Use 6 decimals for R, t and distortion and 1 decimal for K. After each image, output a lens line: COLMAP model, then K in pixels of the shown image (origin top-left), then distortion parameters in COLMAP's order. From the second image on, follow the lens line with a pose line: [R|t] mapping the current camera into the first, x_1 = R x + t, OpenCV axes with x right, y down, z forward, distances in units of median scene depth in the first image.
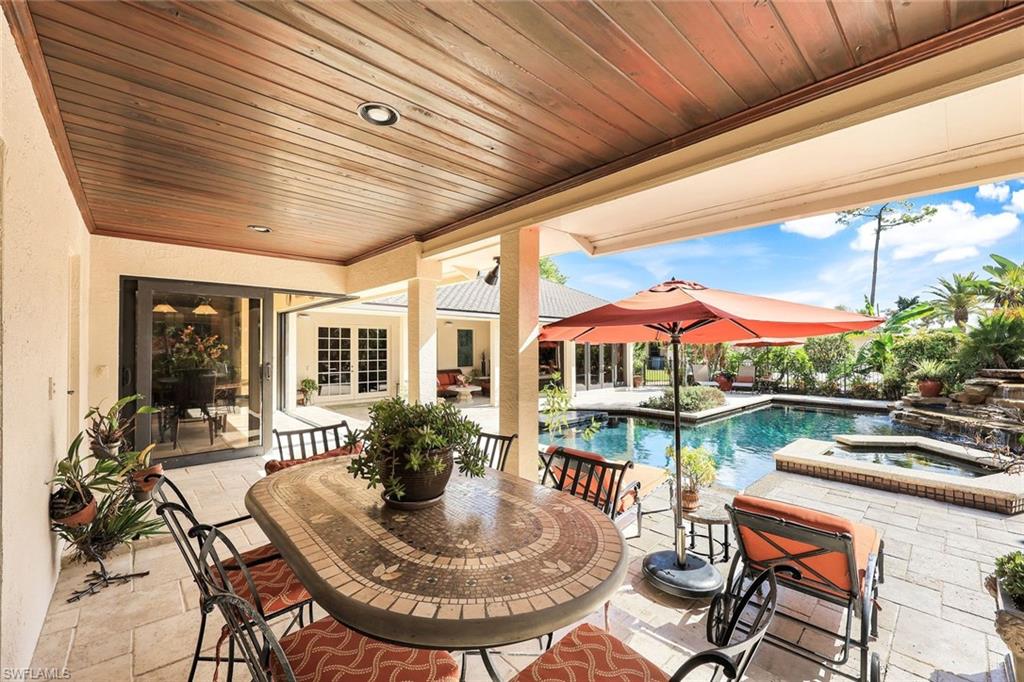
lens RADIAL K [[413.7, 0, 512.0], [0, 413.7, 341.0], [0, 0, 1]] dist [0.002693, -0.000004]
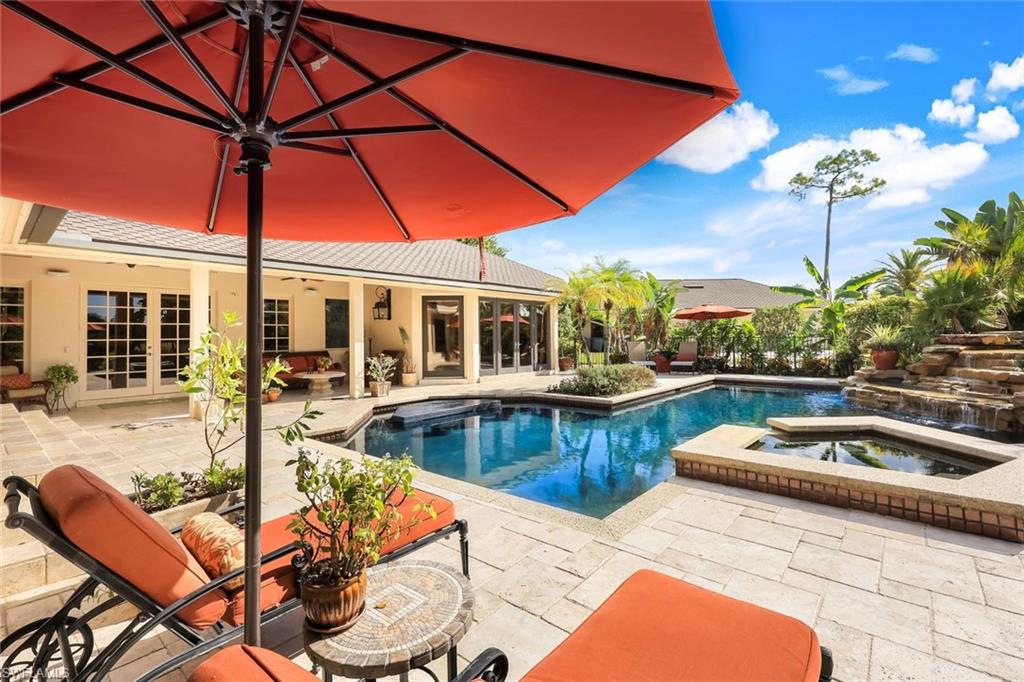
lens RADIAL K [[460.8, 0, 518.4], [0, 460.8, 321.7], [0, 0, 1]] dist [0.006211, 0.000398]
pose [[0.992199, -0.009884, 0.124269, 0.144739], [0.011712, 0.999834, -0.013986, 0.037963], [-0.124110, 0.015332, 0.992150, 0.149696]]
